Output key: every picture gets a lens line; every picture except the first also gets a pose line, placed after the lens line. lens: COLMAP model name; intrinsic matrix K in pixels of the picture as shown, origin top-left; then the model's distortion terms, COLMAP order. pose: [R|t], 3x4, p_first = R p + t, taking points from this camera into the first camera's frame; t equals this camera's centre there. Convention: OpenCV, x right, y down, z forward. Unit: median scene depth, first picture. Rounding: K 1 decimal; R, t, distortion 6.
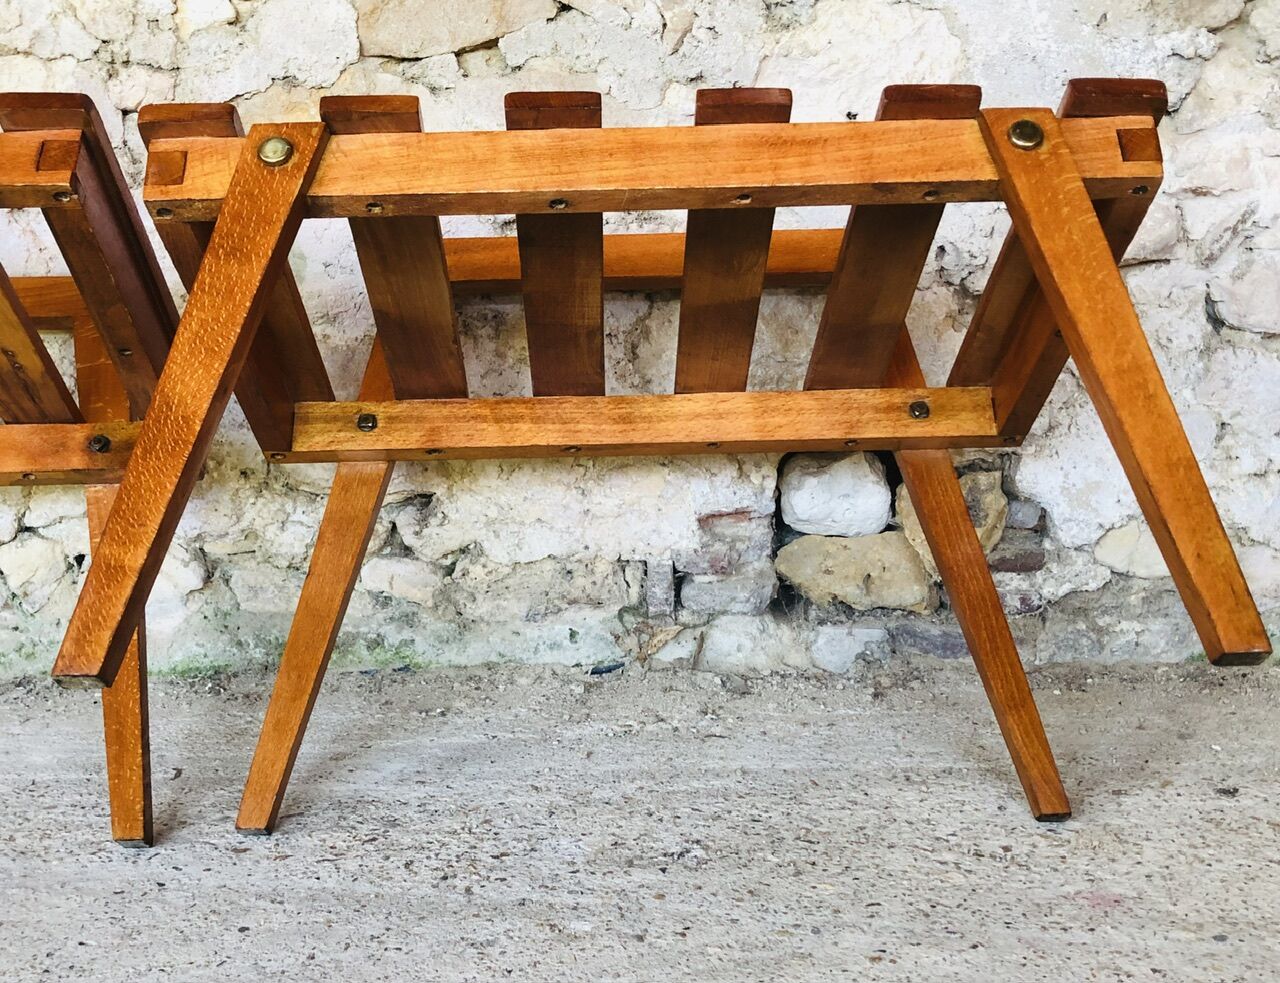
lens RADIAL K [[1527.2, 0, 643.1], [0, 1527.2, 499.2], [0, 0, 1]] dist [0.035106, 0.000000]
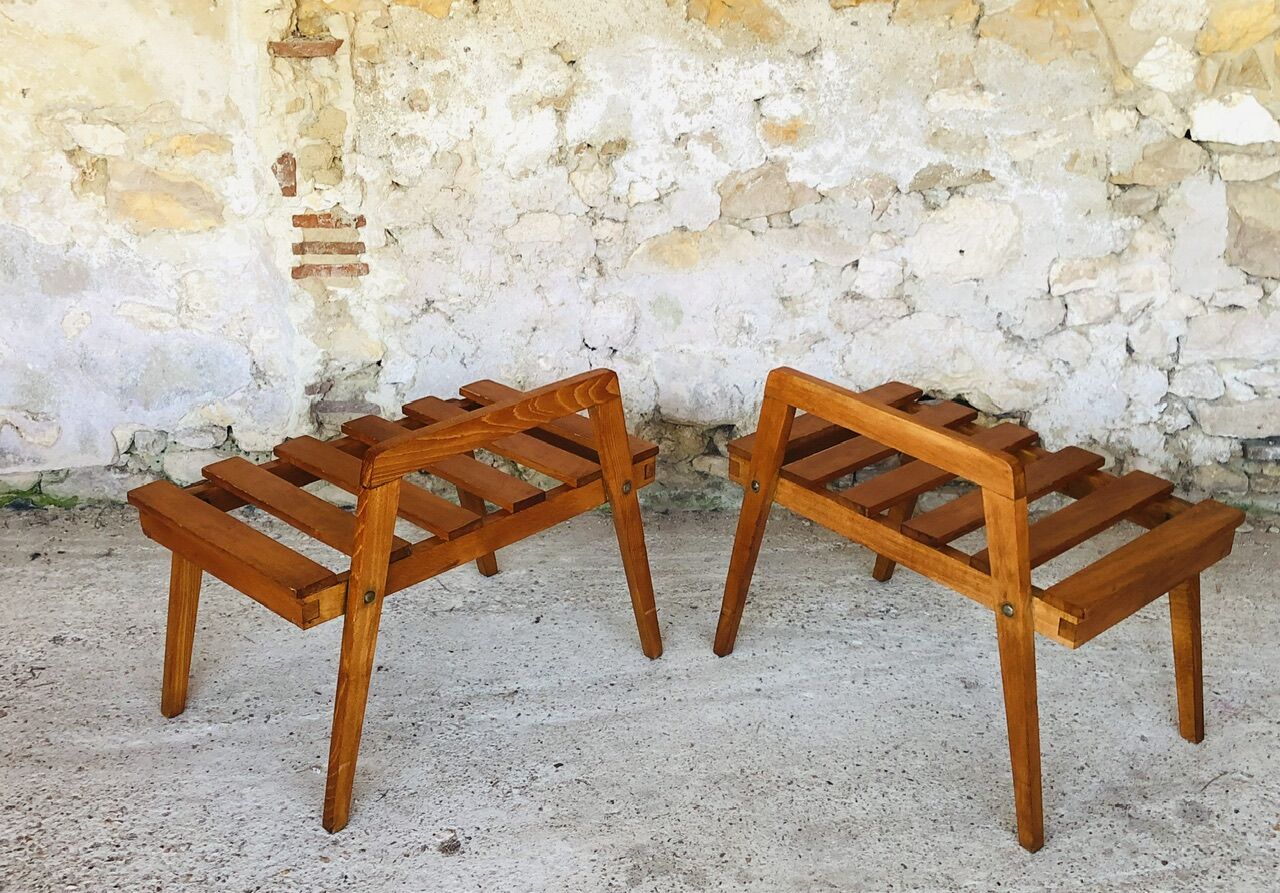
lens RADIAL K [[1438.9, 0, 640.4], [0, 1438.9, 479.4], [0, 0, 1]] dist [0.028614, 0.000000]
pose [[0.998762, 0.007615, 0.049161, -0.361567], [-0.016776, 0.981885, 0.188735, -0.293207], [-0.046833, -0.189326, 0.980797, -0.861962]]
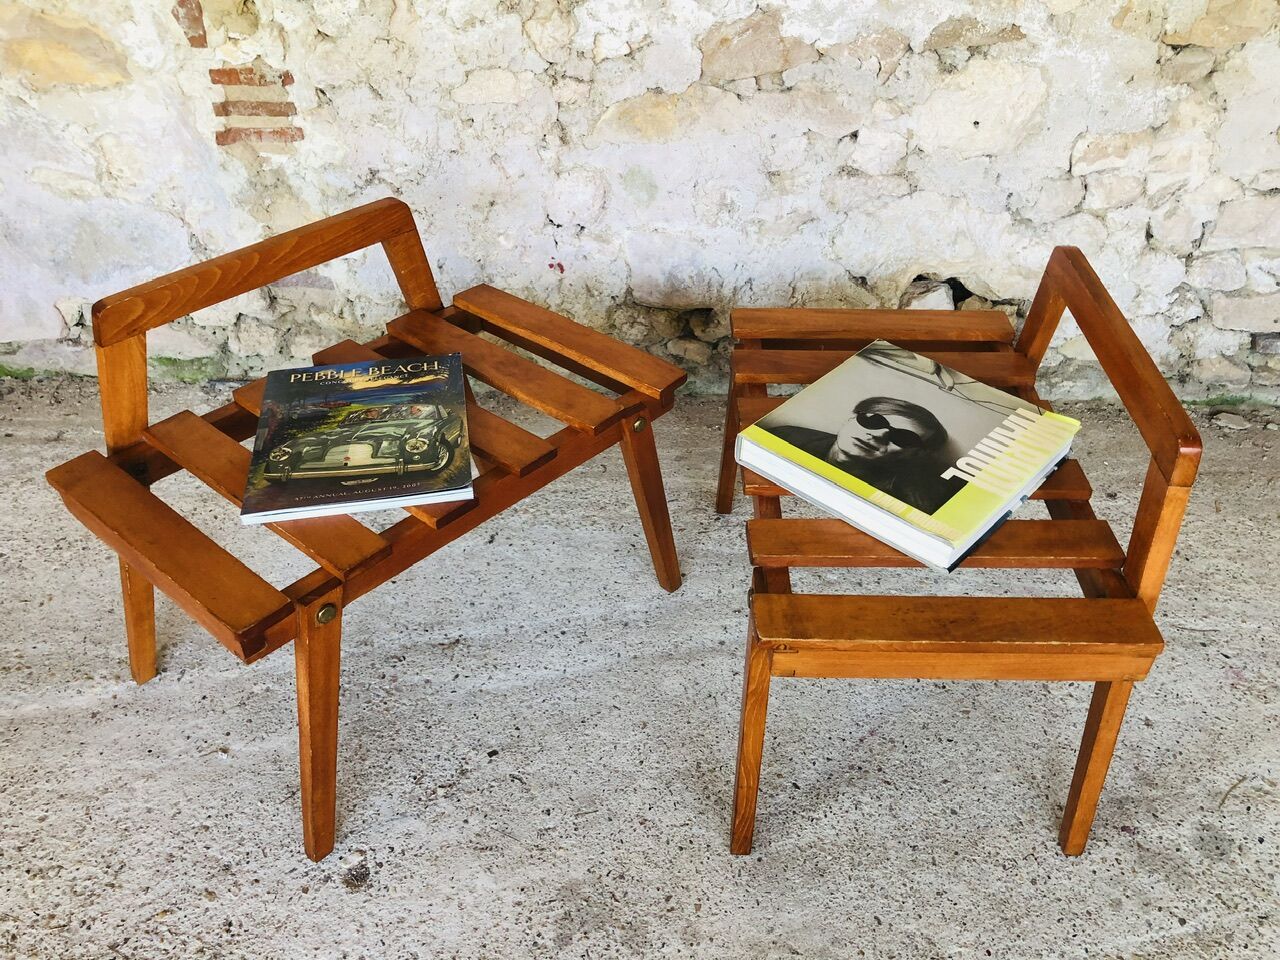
lens RADIAL K [[1043.7, 0, 641.9], [0, 1043.7, 484.9], [0, 0, 1]] dist [-0.009257, 0.026318]
pose [[0.999243, 0.014237, 0.036216, -0.274291], [-0.028275, 0.905052, 0.424360, -0.355179], [-0.026736, -0.425062, 0.904769, -0.242728]]
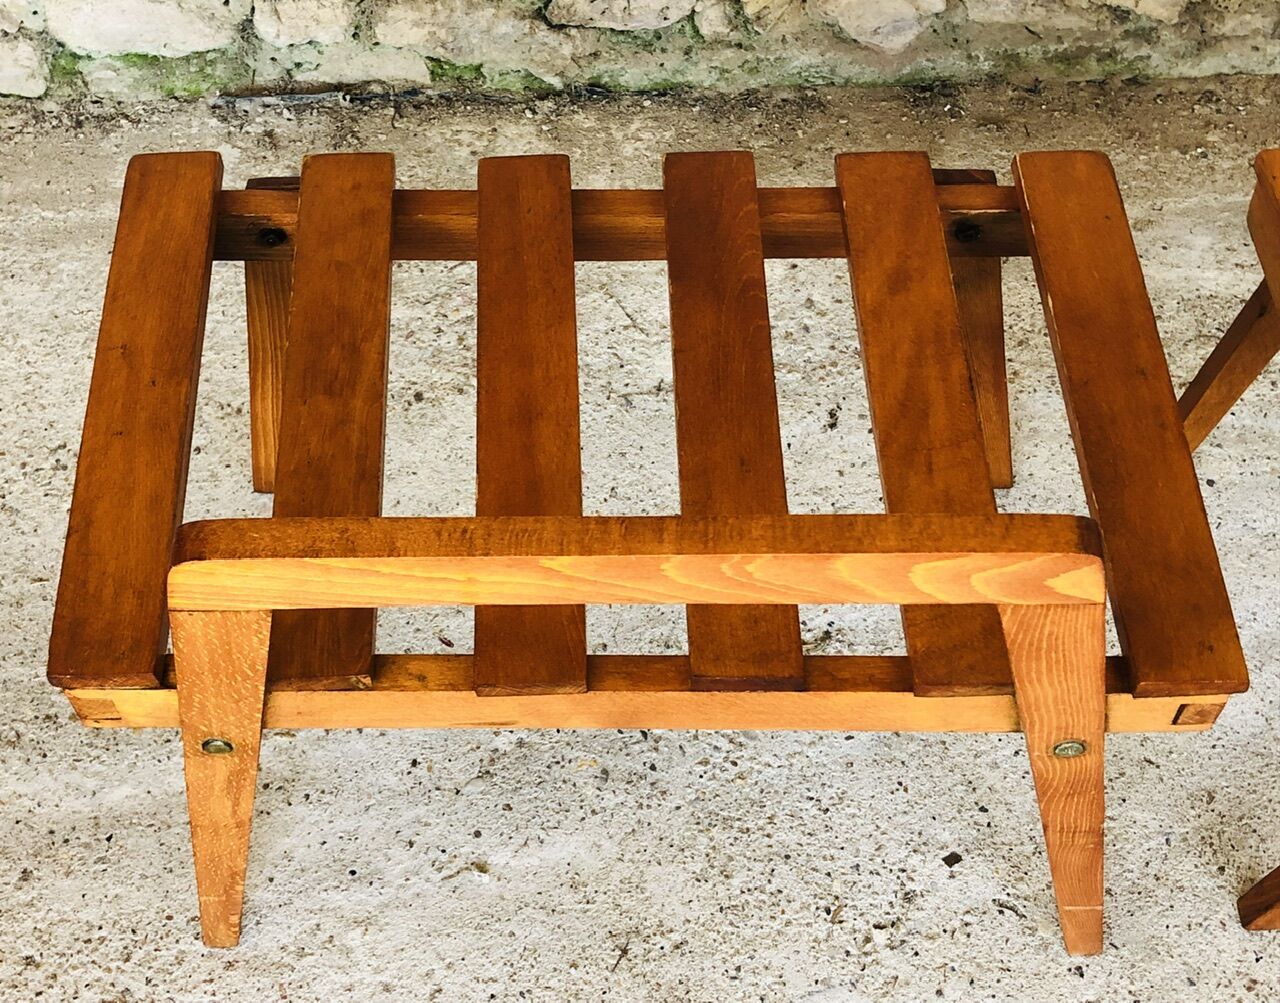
lens RADIAL K [[1681.9, 0, 582.2], [0, 1681.9, 523.2], [0, 0, 1]] dist [-0.001028, 0.000000]
pose [[0.999511, -0.031258, 0.001012, -0.553641], [0.022662, 0.746170, 0.665369, -0.436552], [-0.021553, -0.665021, 0.746514, -0.015708]]
